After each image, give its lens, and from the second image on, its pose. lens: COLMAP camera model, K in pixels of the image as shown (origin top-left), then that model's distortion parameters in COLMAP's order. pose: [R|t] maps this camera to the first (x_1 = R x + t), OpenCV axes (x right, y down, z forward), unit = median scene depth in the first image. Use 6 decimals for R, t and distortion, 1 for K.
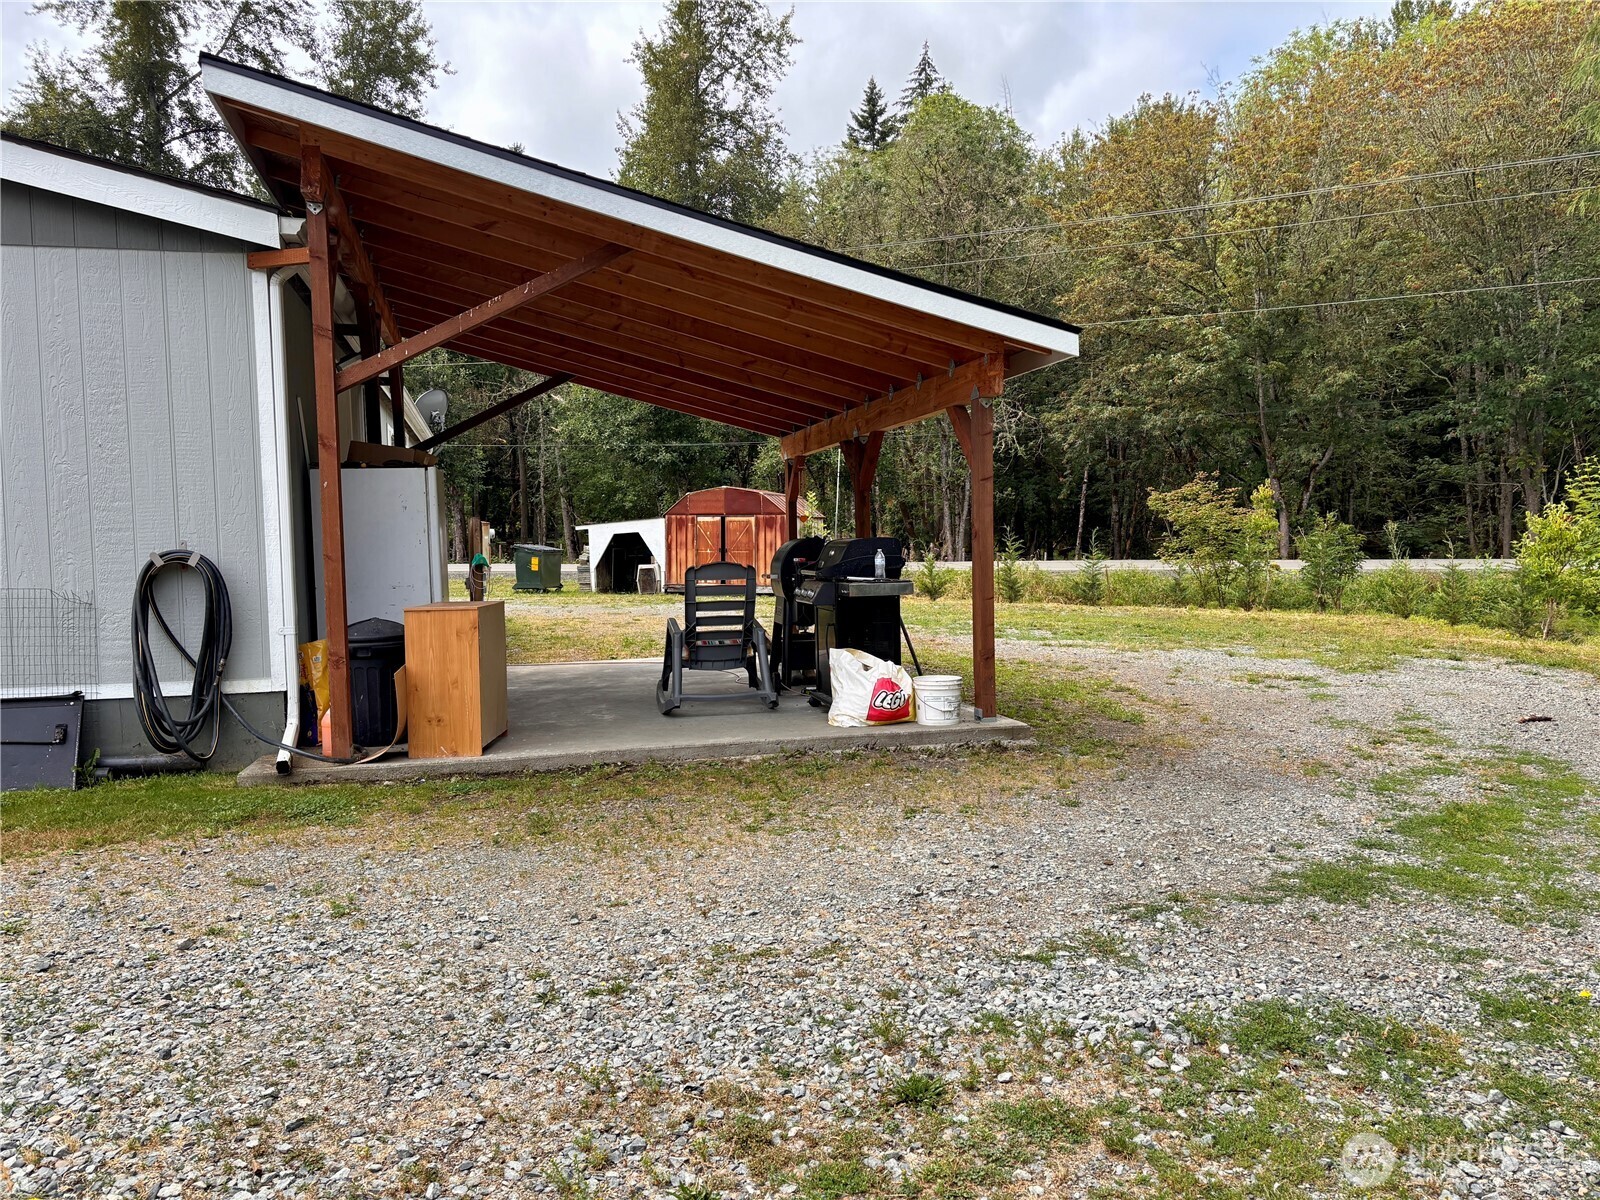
lens RADIAL K [[1219.0, 0, 800.0], [0, 1219.0, 600.0], [0, 0, 1]] dist [0.096368, -0.111100]
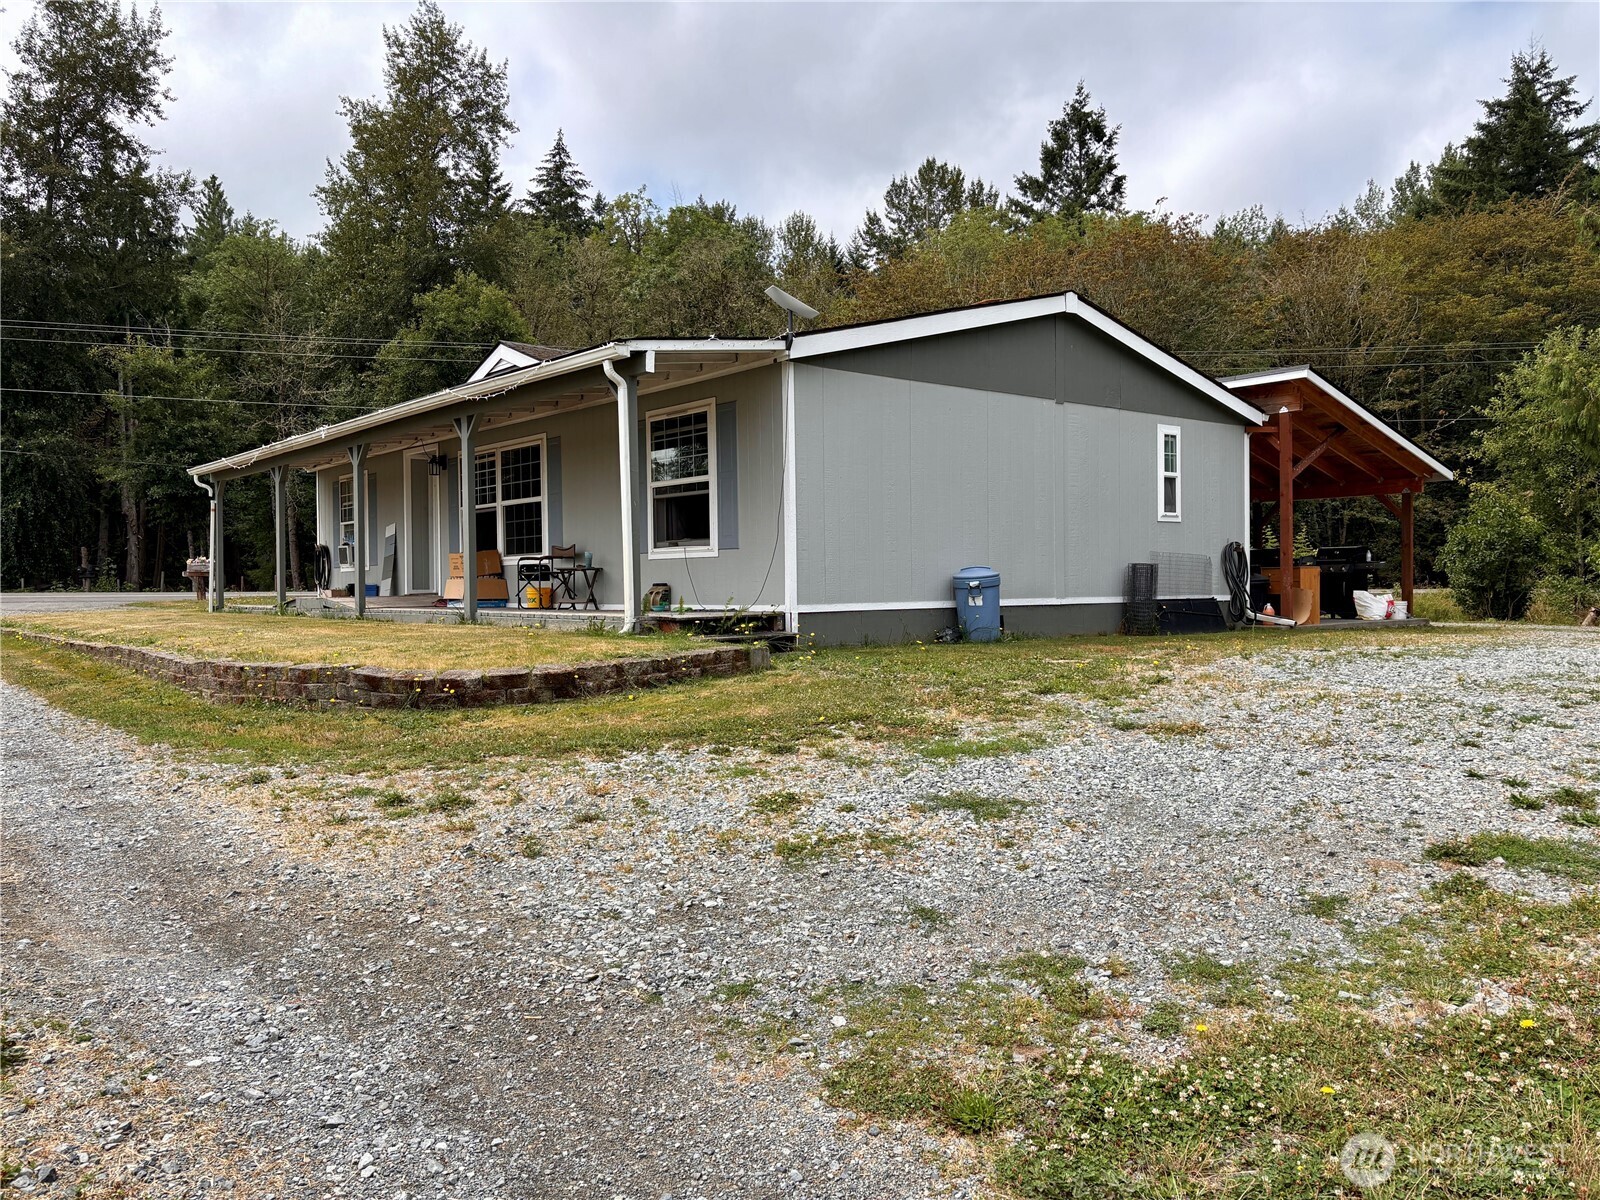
lens RADIAL K [[1219.0, 0, 800.0], [0, 1219.0, 600.0], [0, 0, 1]] dist [0.096368, -0.111100]
pose [[0.898359, 0.002132, 0.439256, -0.481723], [0.015468, 0.999214, -0.036486, 0.031149], [-0.438989, 0.039572, 0.897621, -0.171025]]
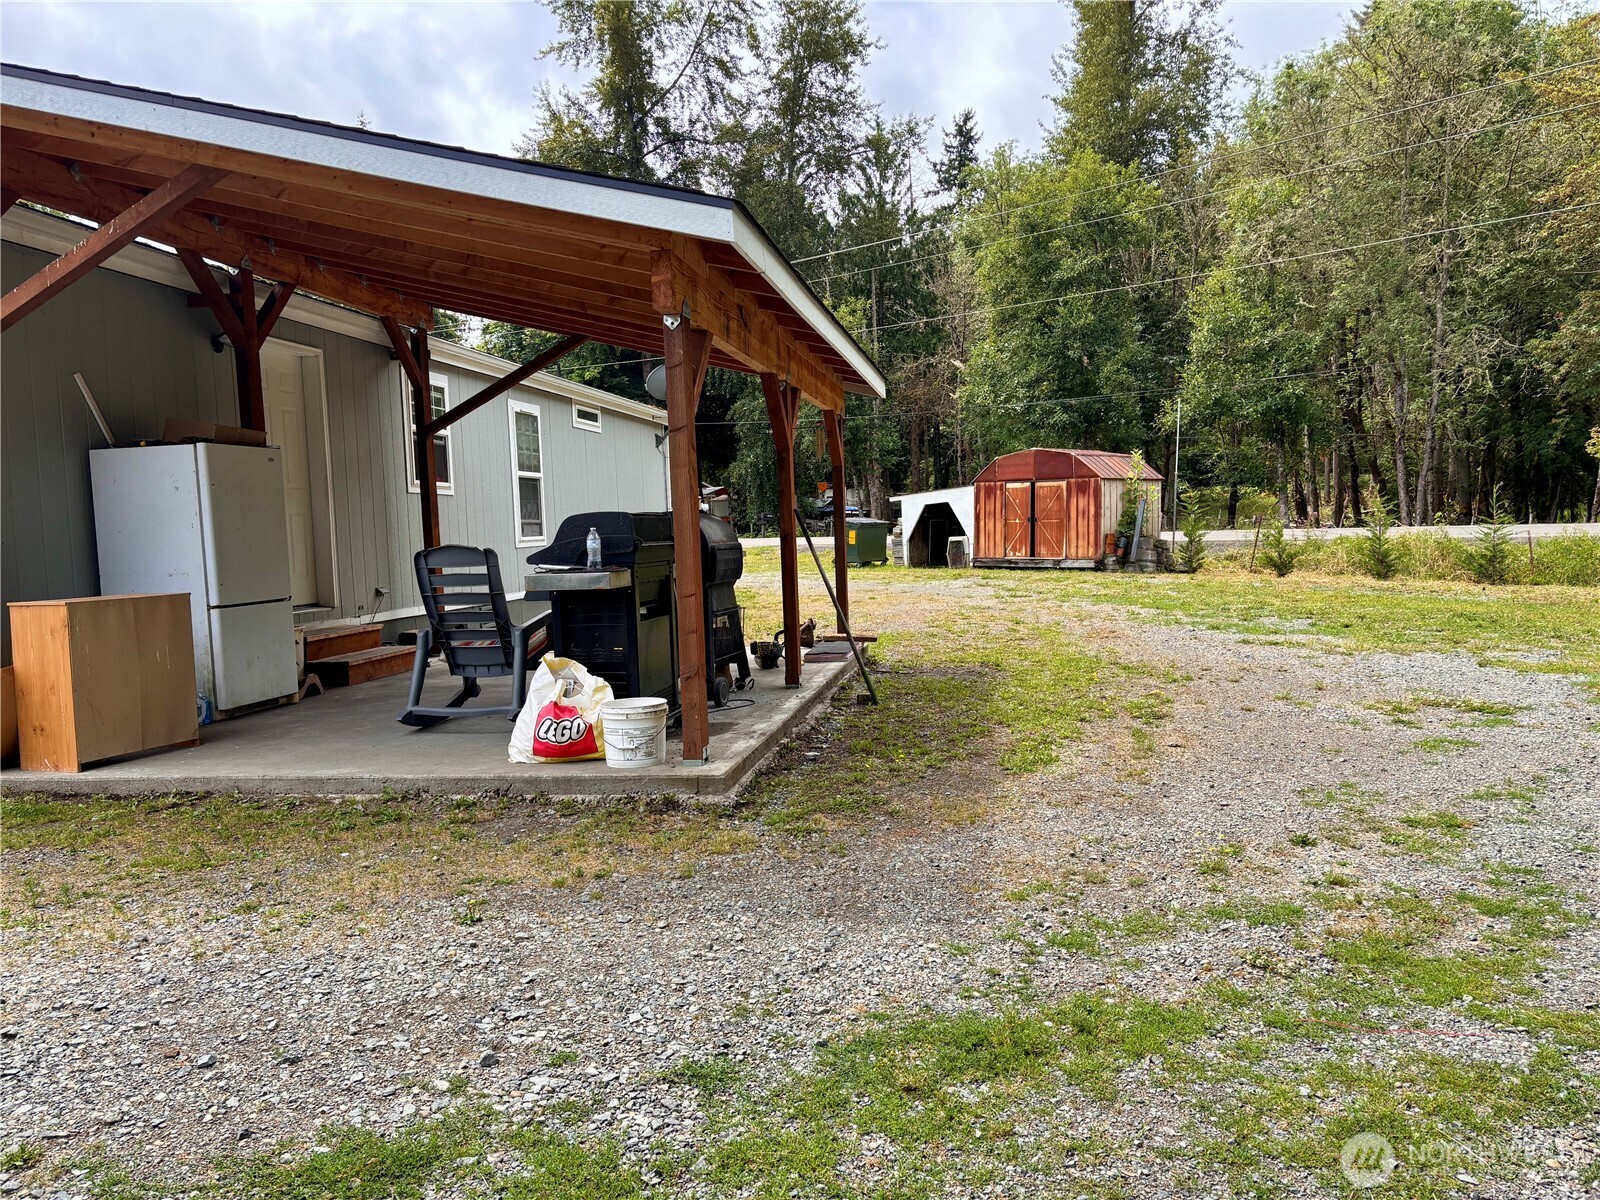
lens RADIAL K [[1220.9, 0, 800.0], [0, 1220.9, 600.0], [0, 0, 1]] dist [0.029269, -0.005052]
pose [[0.912236, 0.011528, -0.409502, 0.135912], [-0.000924, 0.999659, 0.026084, -0.004650], [0.409663, -0.023416, 0.911936, 0.099896]]
